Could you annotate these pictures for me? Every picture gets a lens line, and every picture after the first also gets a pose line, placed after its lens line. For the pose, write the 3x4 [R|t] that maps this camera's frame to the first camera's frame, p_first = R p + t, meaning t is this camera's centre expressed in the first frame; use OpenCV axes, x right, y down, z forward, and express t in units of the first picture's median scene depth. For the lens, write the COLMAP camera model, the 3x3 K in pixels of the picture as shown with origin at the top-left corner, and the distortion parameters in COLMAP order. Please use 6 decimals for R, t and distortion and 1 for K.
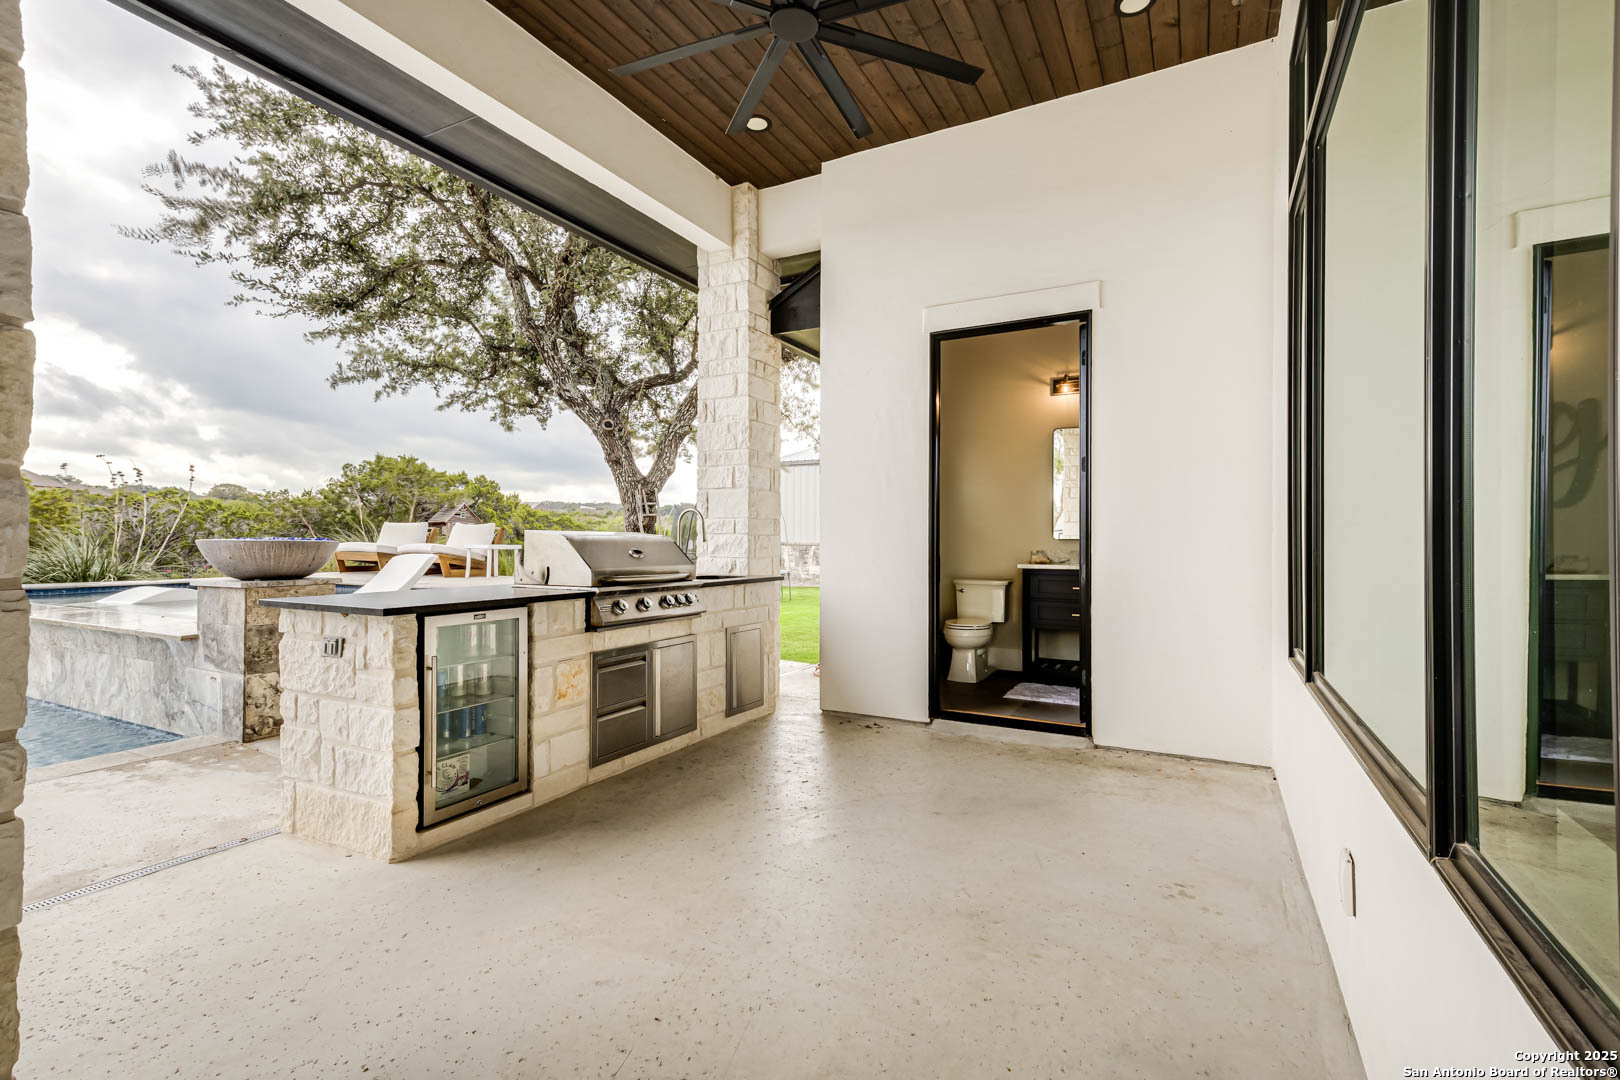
lens RADIAL K [[730.6, 0, 810.0], [0, 730.6, 540.0], [0, 0, 1]] dist [0.027504, -0.000141]
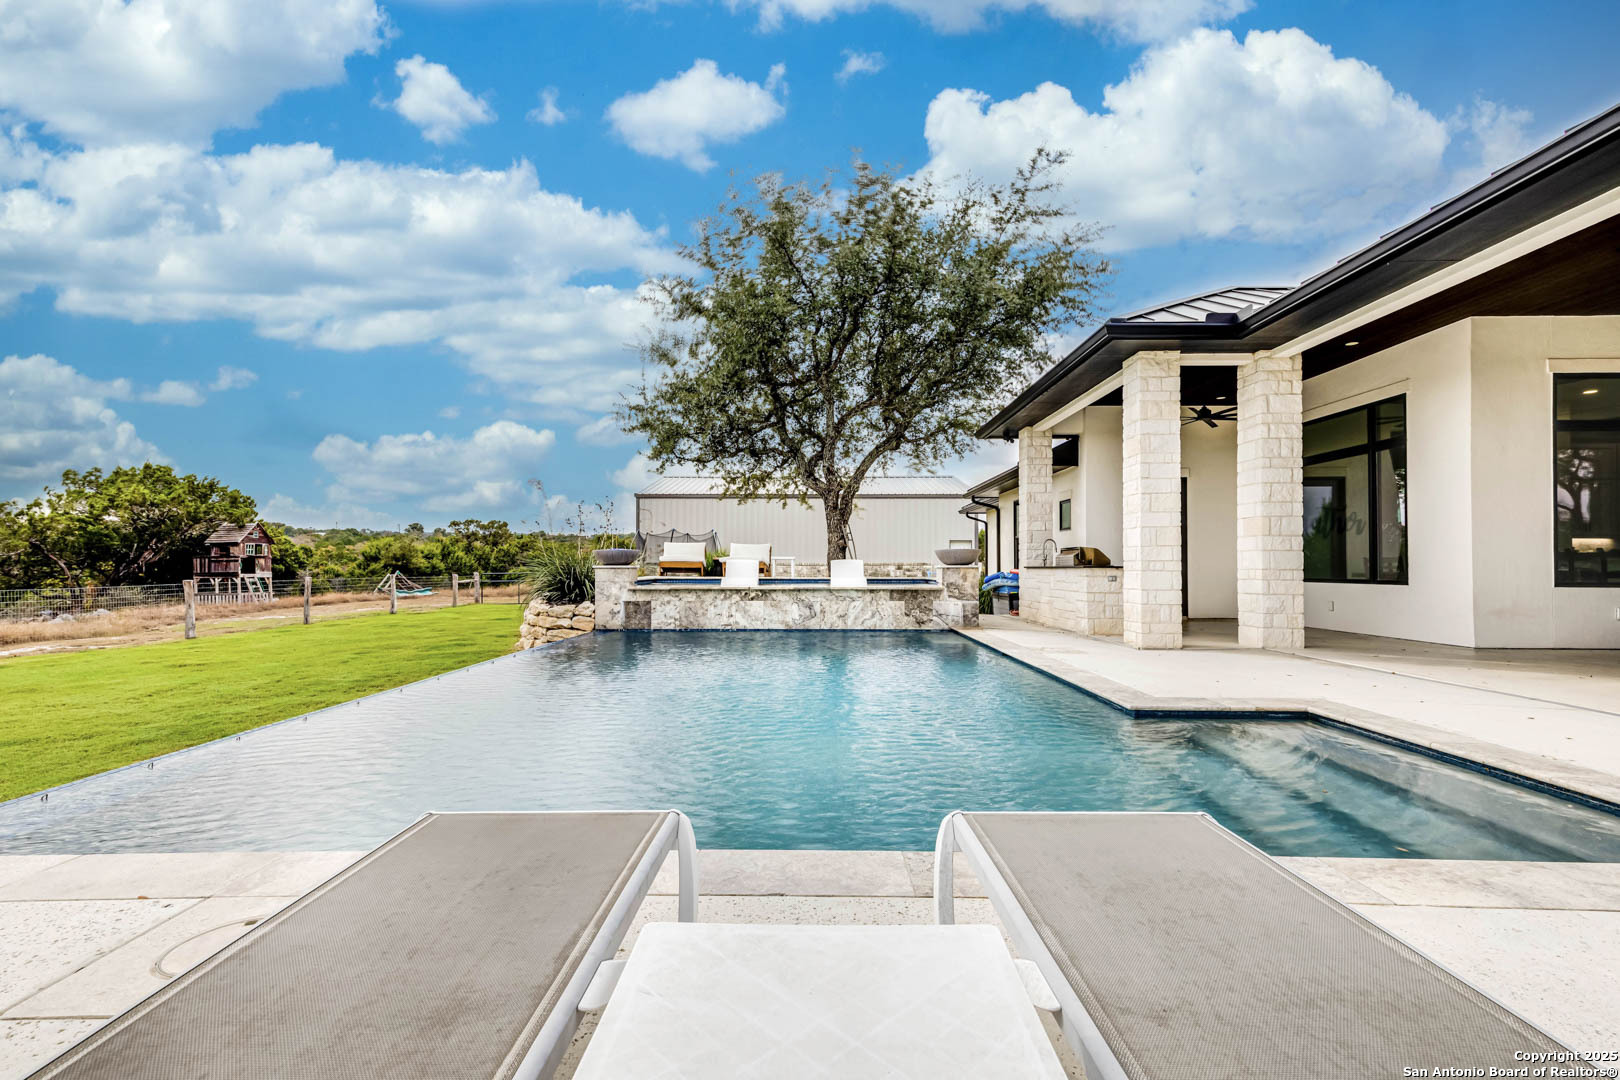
lens RADIAL K [[730.6, 0, 810.0], [0, 730.6, 540.0], [0, 0, 1]] dist [0.027504, -0.000141]
pose [[0.886038, 0.015415, 0.463356, -1.908489], [0.002086, 0.999304, -0.037234, 0.048652], [-0.463607, 0.033958, 0.885390, -0.765301]]
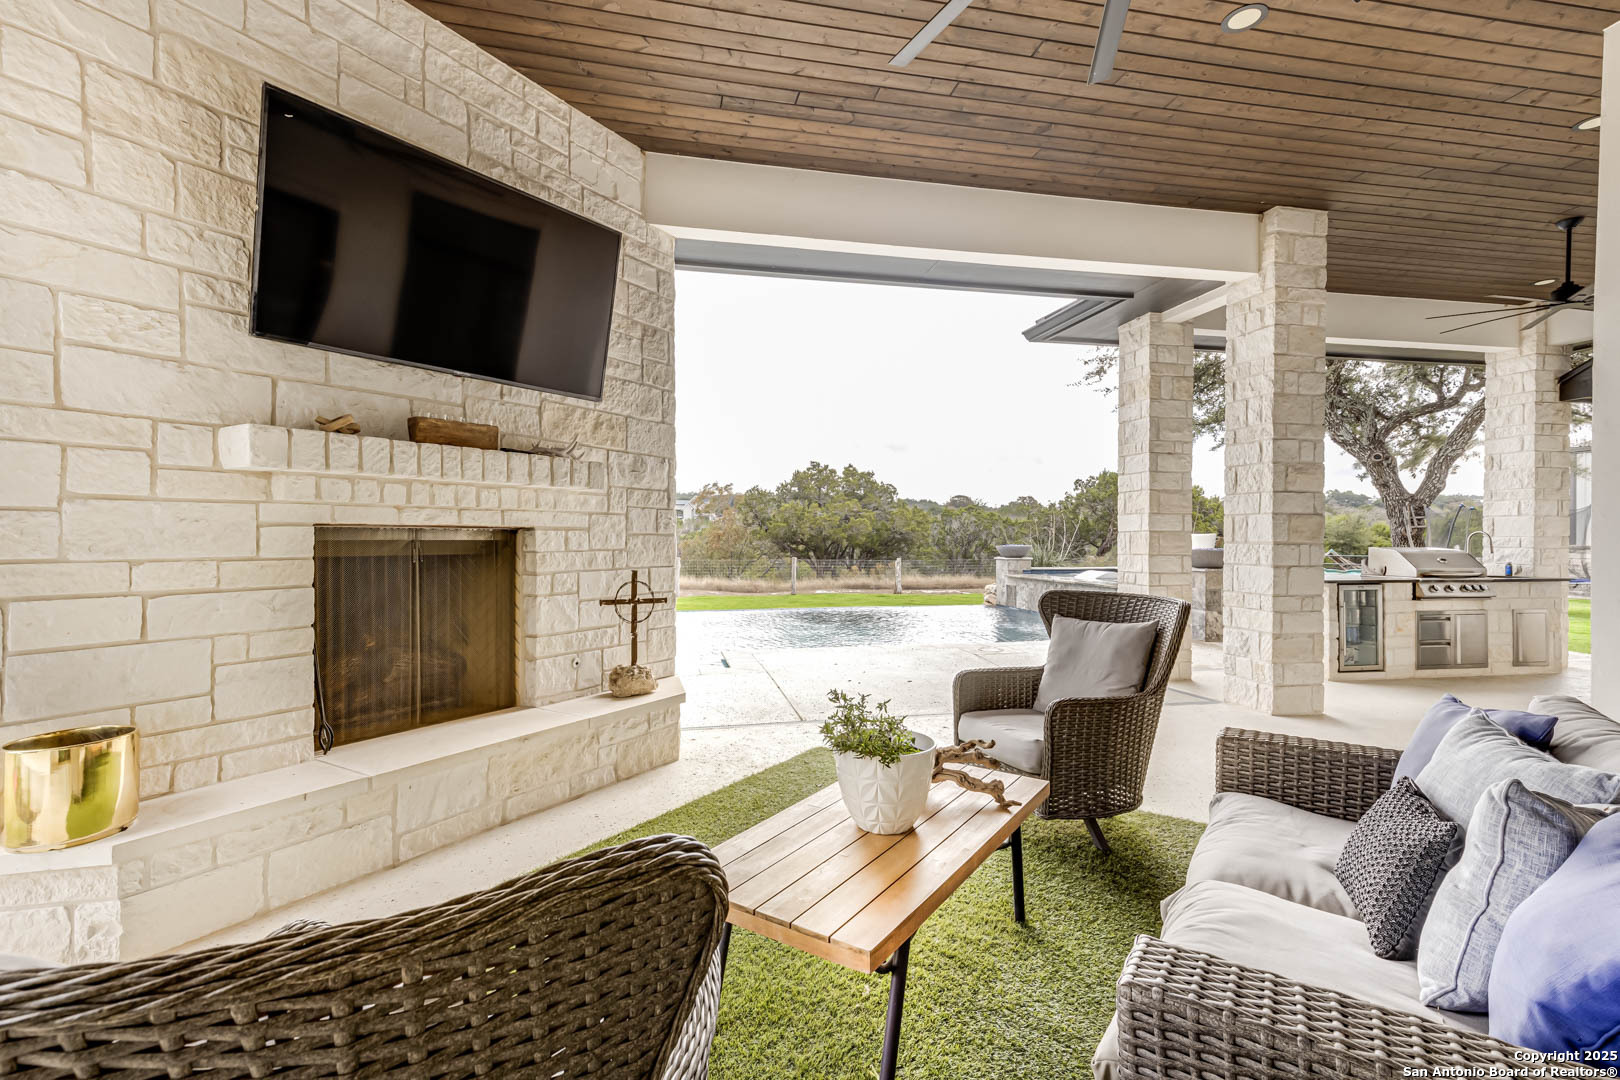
lens RADIAL K [[730.6, 0, 810.0], [0, 730.6, 540.0], [0, 0, 1]] dist [0.027504, -0.000141]
pose [[0.654153, 0.001517, -0.756361, 0.095372], [-0.000343, 0.999998, 0.001710, -0.025005], [0.756362, -0.000859, 0.654153, -1.003781]]
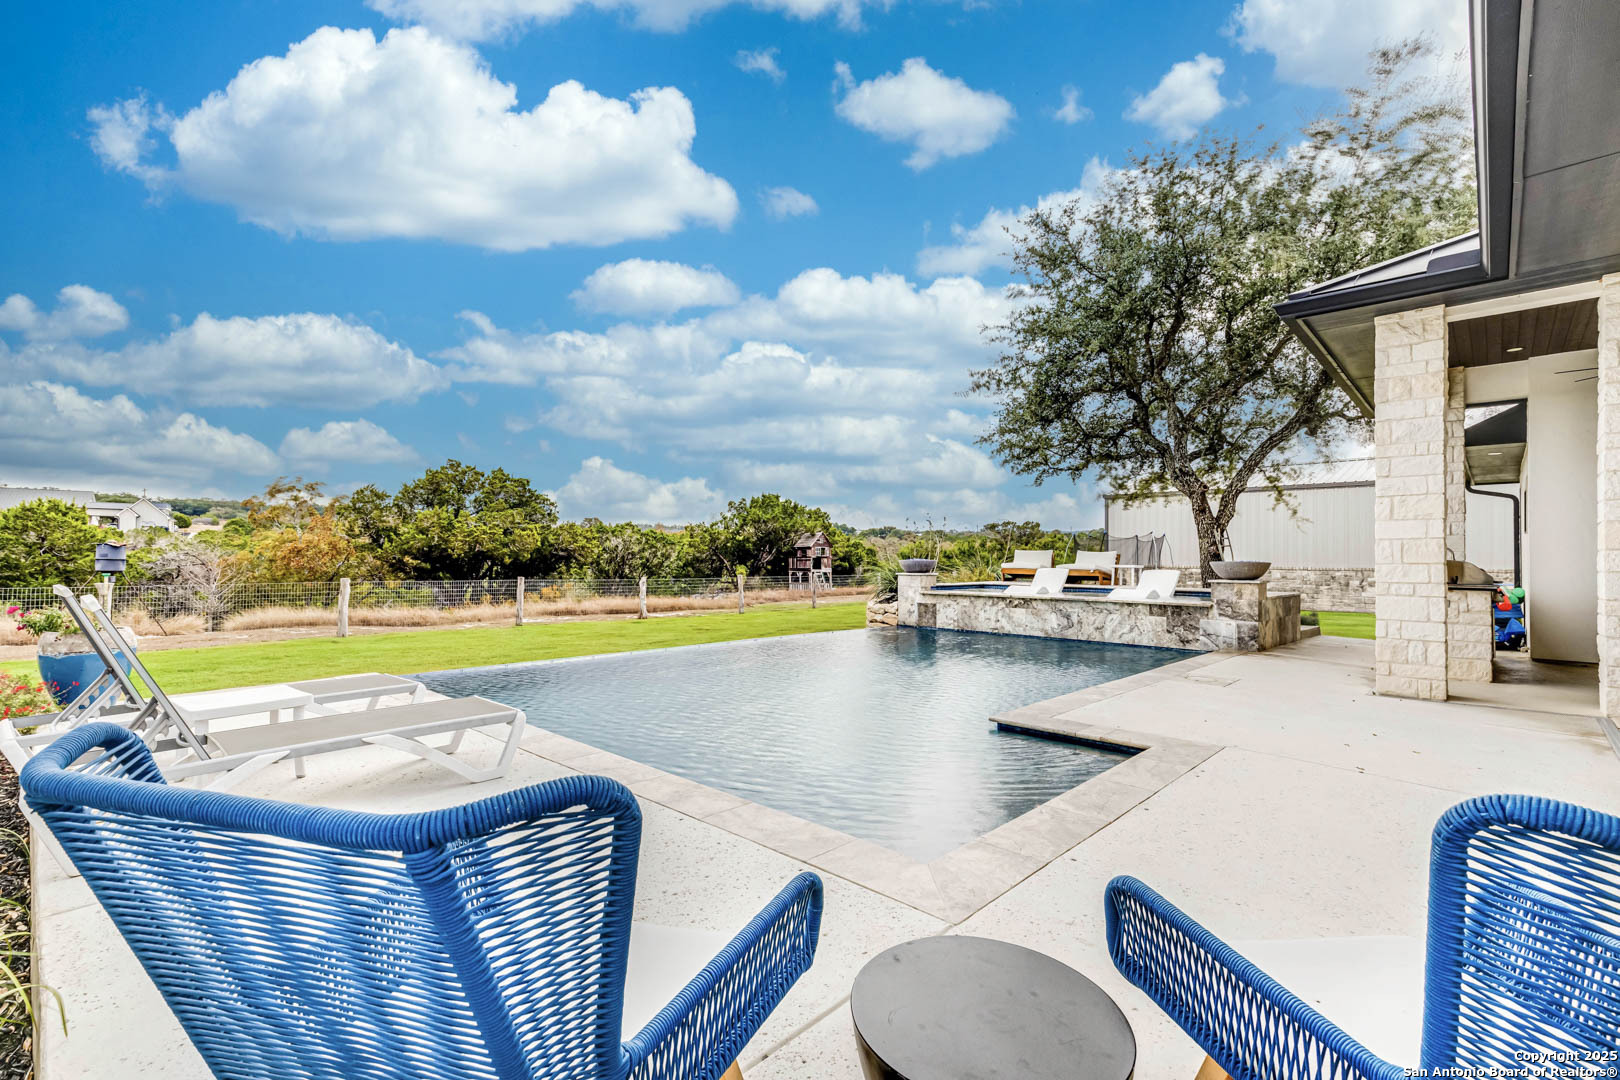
lens RADIAL K [[722.1, 0, 810.0], [0, 722.1, 540.0], [0, 0, 1]] dist [0.011428, -0.000093]
pose [[0.965875, 0.000279, -0.259010, -1.156244], [-0.008536, 0.999491, -0.030753, 0.010265], [0.258870, 0.031914, 0.965385, -1.135063]]
